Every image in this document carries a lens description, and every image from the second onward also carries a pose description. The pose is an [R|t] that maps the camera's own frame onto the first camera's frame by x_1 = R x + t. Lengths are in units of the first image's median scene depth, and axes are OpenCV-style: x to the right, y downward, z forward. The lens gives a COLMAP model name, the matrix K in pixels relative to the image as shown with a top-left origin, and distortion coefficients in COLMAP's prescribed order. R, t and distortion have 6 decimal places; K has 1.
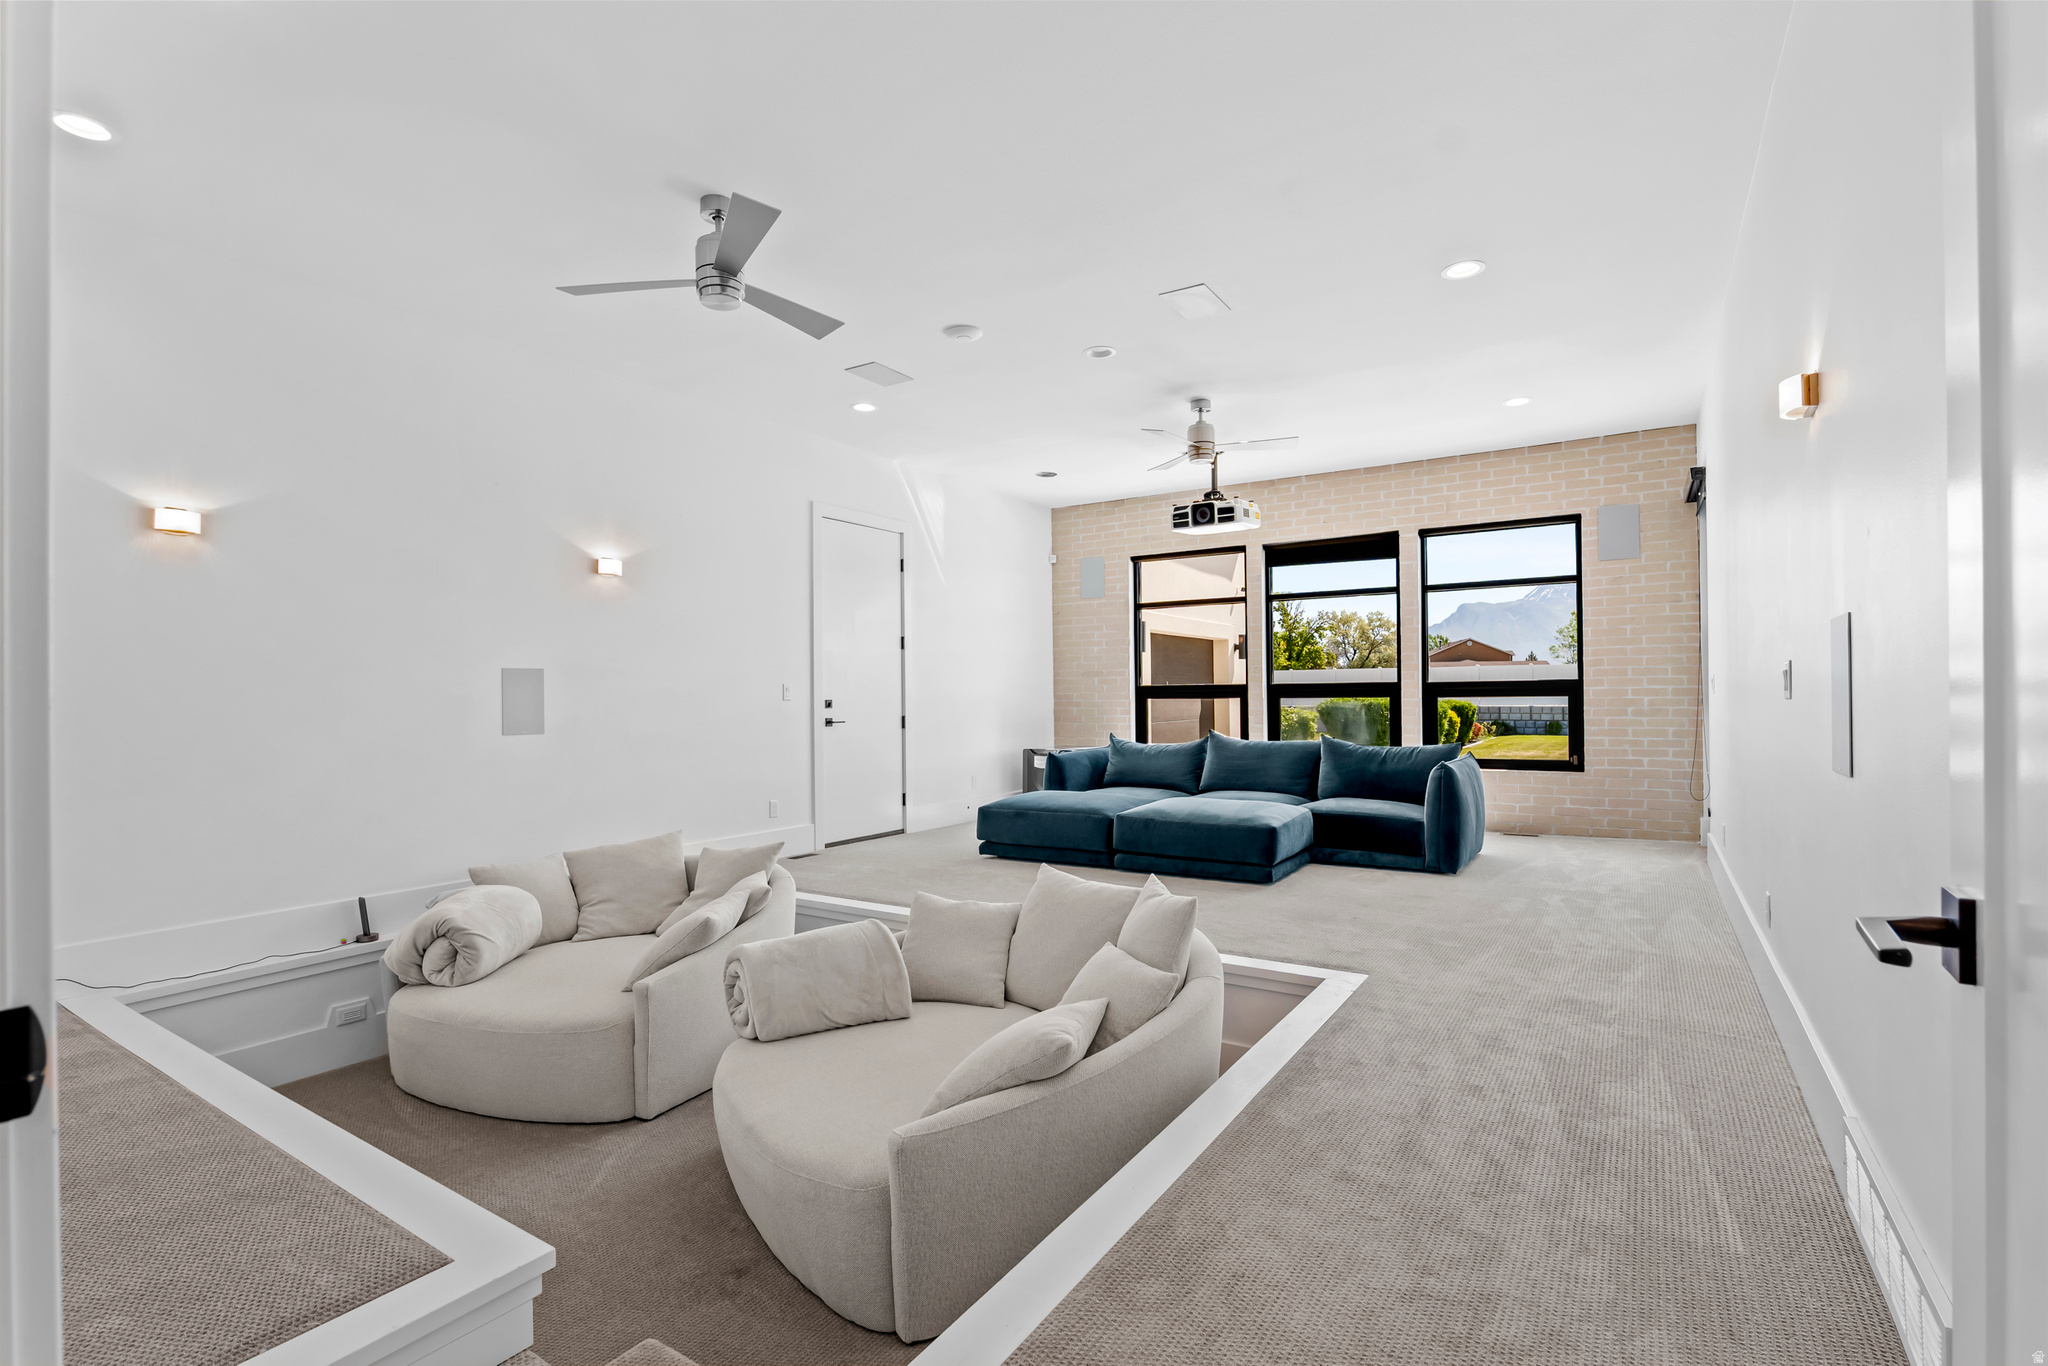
lens RADIAL K [[947.0, 0, 1020.5], [0, 947.0, 680.5], [0, 0, 1]] dist [-0.020402, 0.003233]
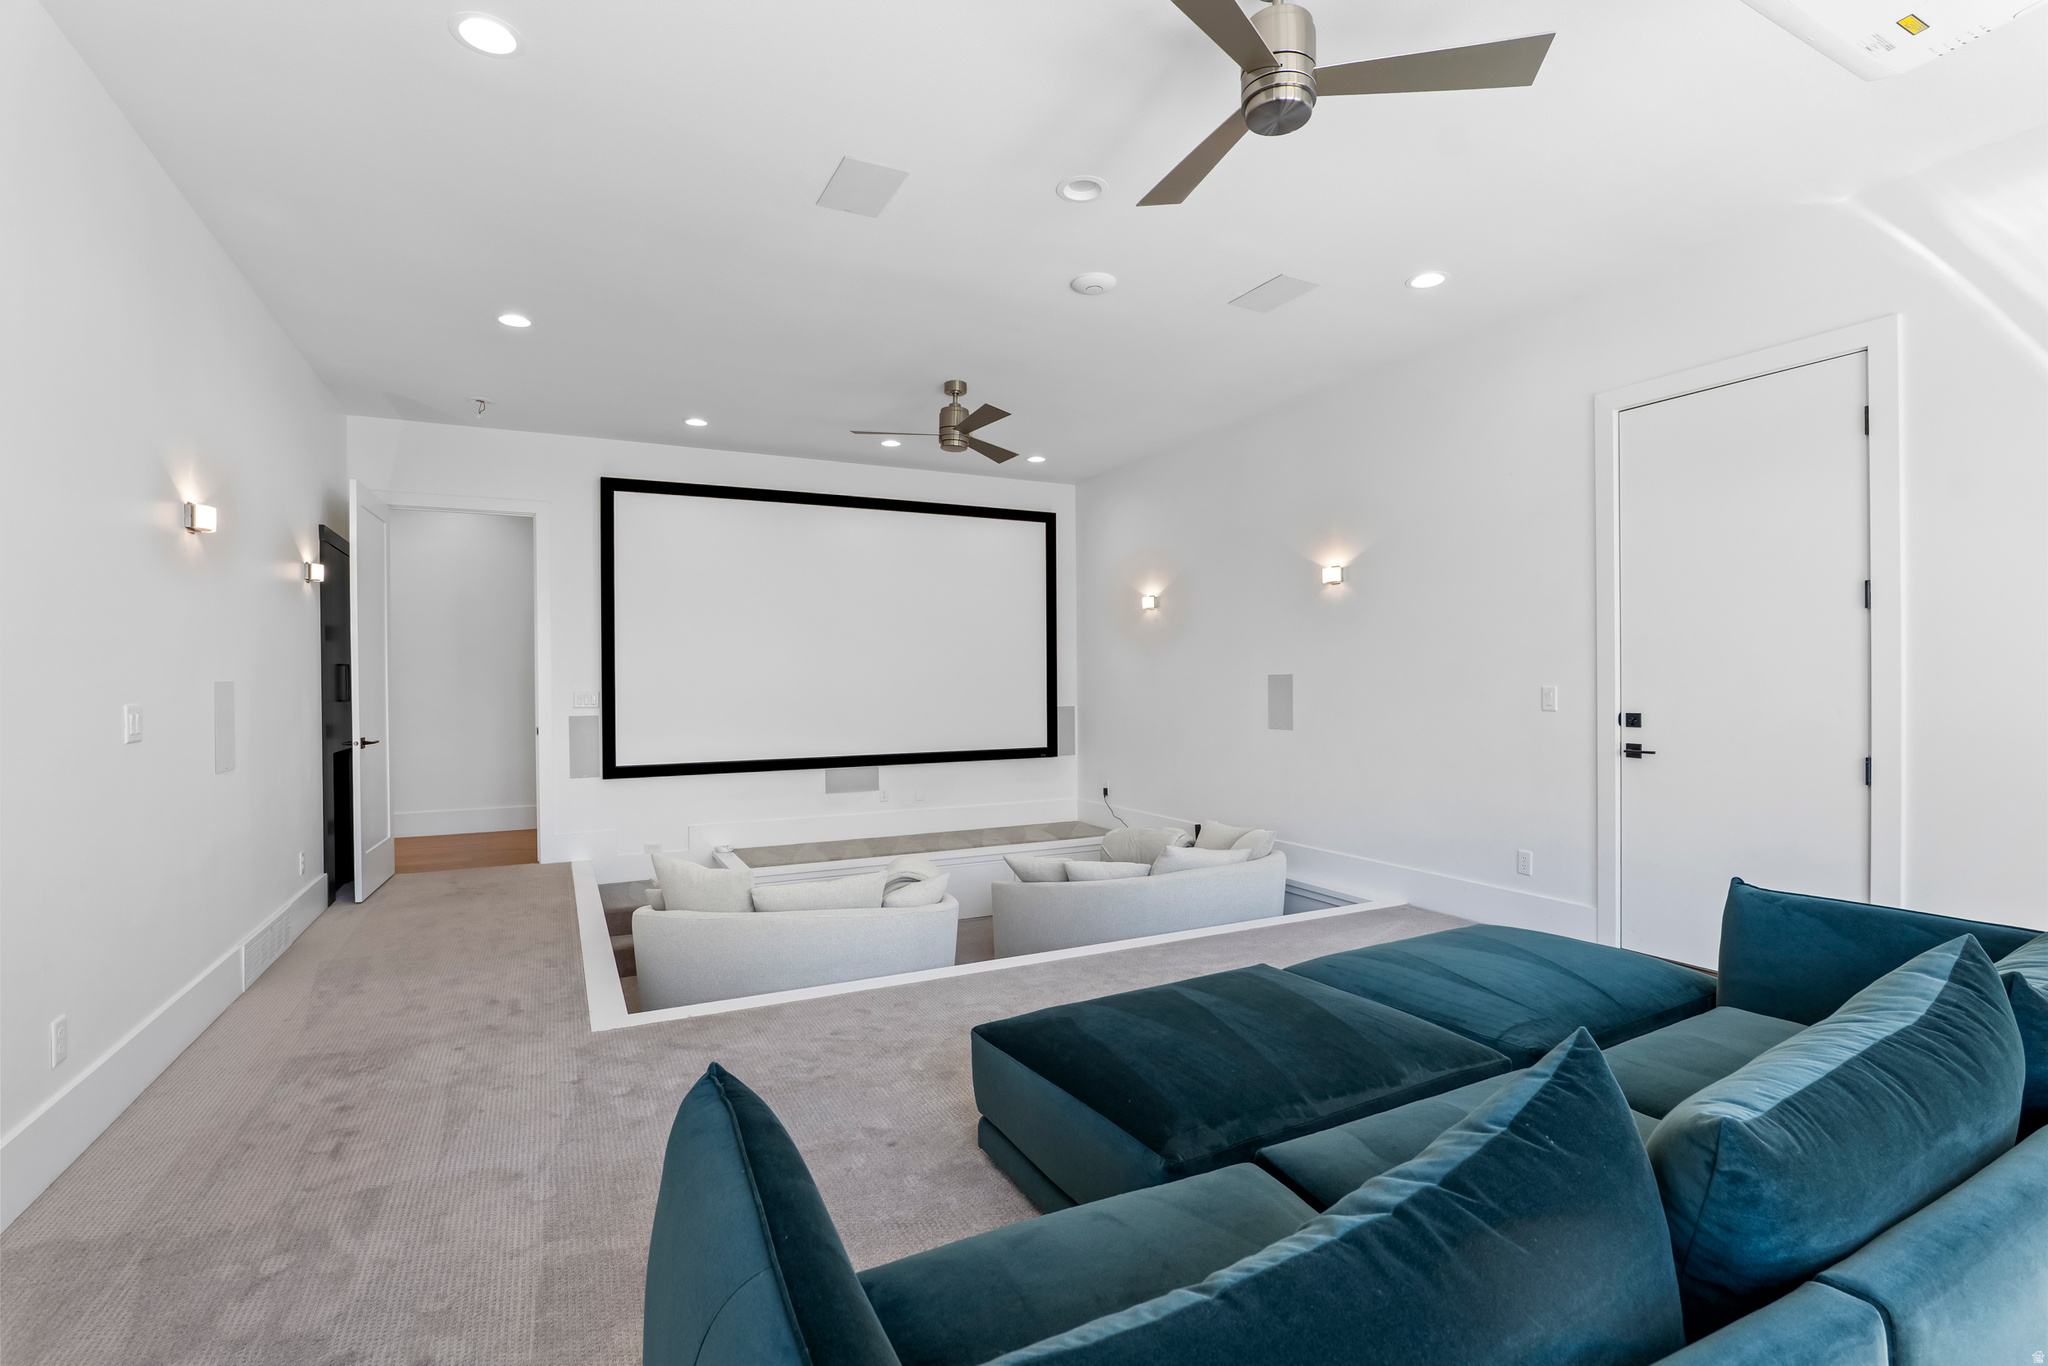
lens RADIAL K [[947.0, 0, 1017.3], [0, 947.0, 690.8], [0, 0, 1]] dist [-0.020402, 0.003233]
pose [[-0.480218, 0.018124, -0.876962, 0.635294], [0.021090, 0.999736, 0.009113, -0.009088], [0.876896, -0.014119, -0.480474, 1.192023]]
